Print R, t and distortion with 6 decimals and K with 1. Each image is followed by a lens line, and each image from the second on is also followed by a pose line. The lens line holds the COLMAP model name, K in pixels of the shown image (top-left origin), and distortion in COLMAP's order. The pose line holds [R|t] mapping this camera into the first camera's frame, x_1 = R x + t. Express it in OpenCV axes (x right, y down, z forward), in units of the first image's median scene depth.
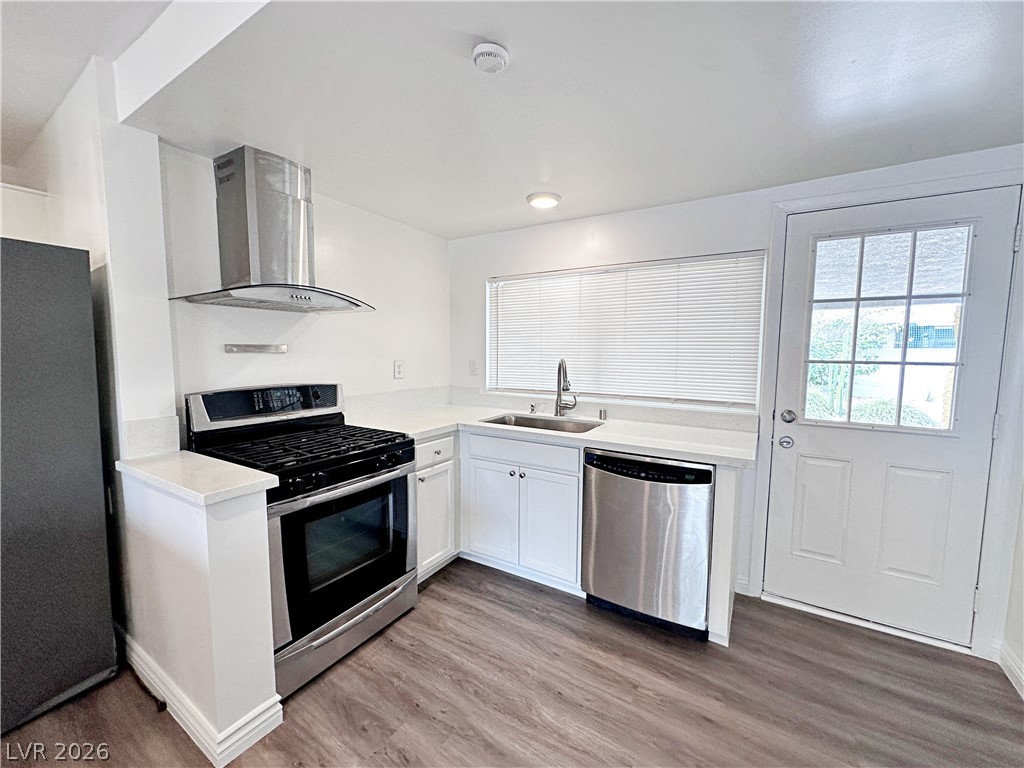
lens RADIAL K [[419.5, 0, 512.0], [0, 419.5, 384.0], [0, 0, 1]] dist [-0.001492, -0.000067]
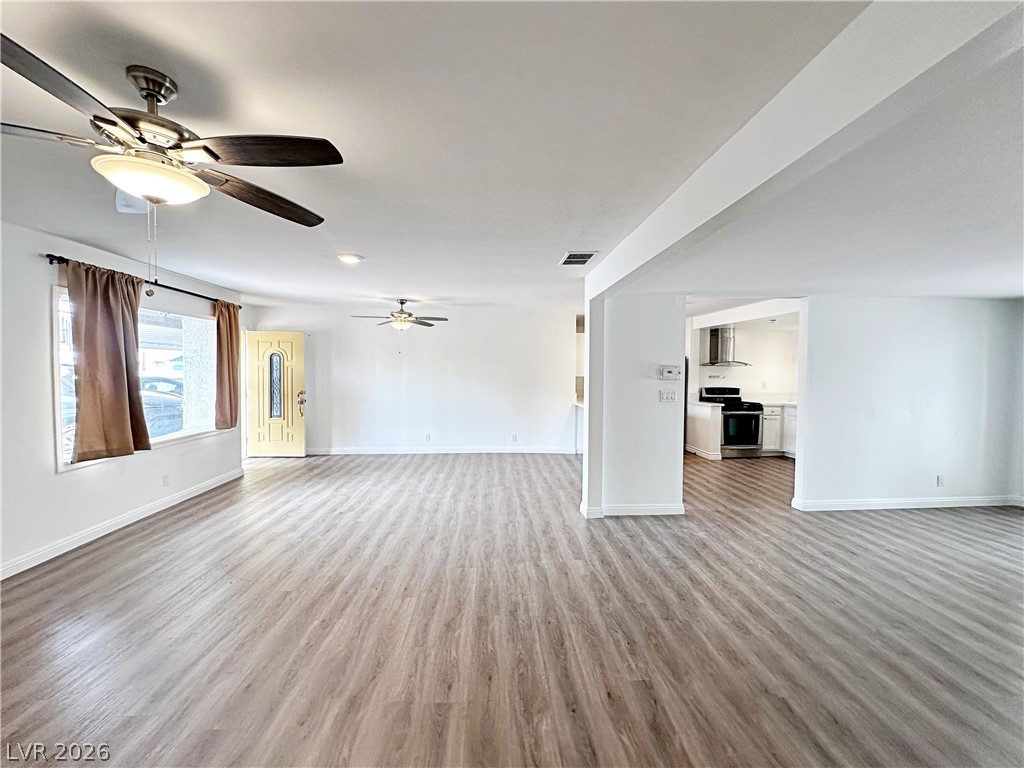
lens RADIAL K [[409.9, 0, 512.0], [0, 409.9, 384.0], [0, 0, 1]] dist [-0.003007, -0.000209]
pose [[0.601792, 0.024257, -0.798285, 1.191797], [-0.073289, 0.996999, -0.024954, 0.200004], [0.795283, 0.073523, 0.601763, -2.615144]]
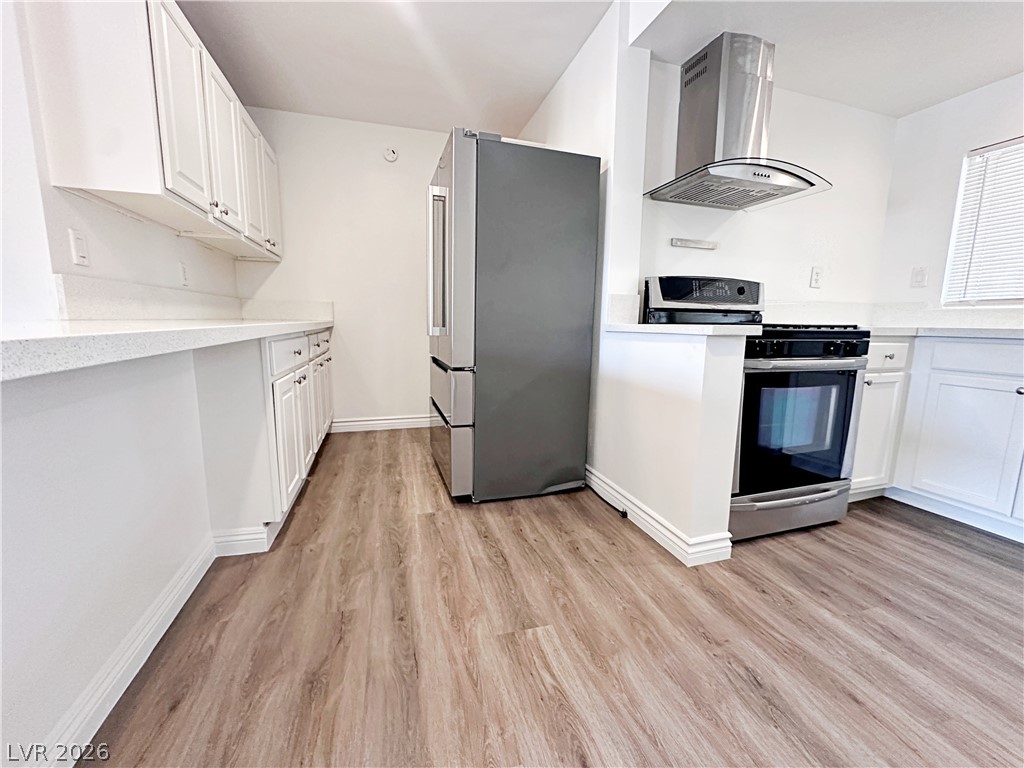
lens RADIAL K [[419.5, 0, 512.0], [0, 419.5, 384.0], [0, 0, 1]] dist [-0.001492, -0.000067]
pose [[0.767284, 0.099948, -0.633471, -0.250434], [-0.062236, 0.994723, 0.081562, 0.222664], [0.638280, -0.023156, 0.769456, -0.148540]]
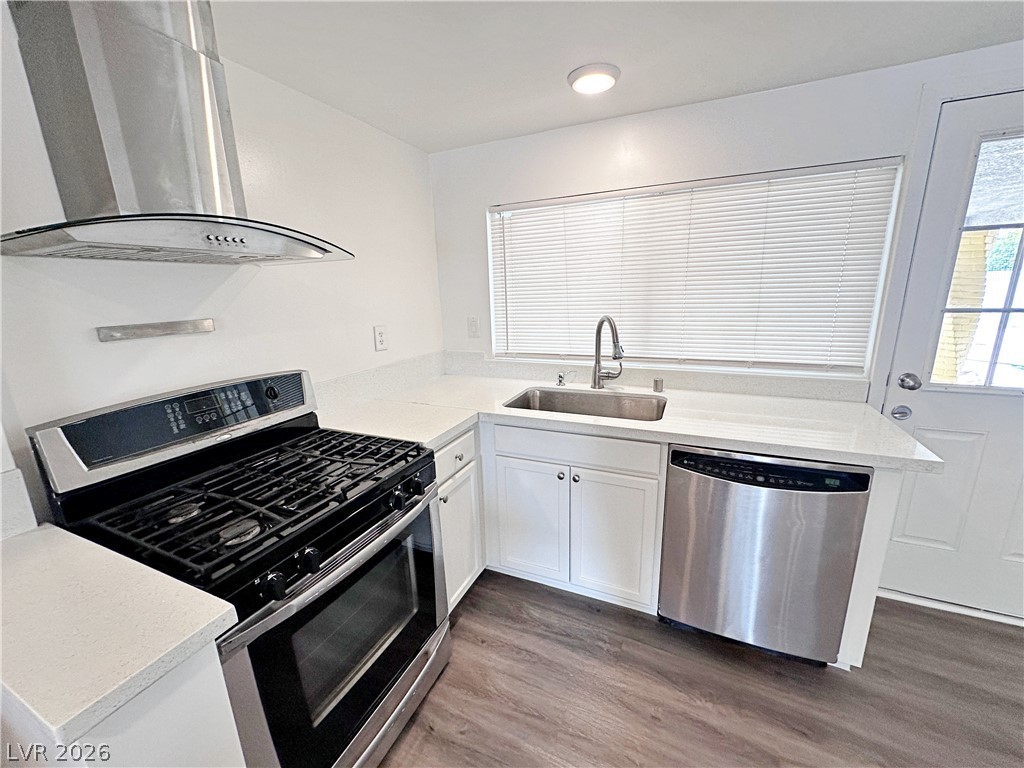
lens RADIAL K [[409.9, 0, 512.0], [0, 409.9, 384.0], [0, 0, 1]] dist [-0.003007, -0.000209]
pose [[0.990837, -0.065109, 0.118334, -0.184415], [0.047062, 0.987661, 0.149366, -0.072328], [-0.126599, -0.142428, 0.981676, 0.354560]]
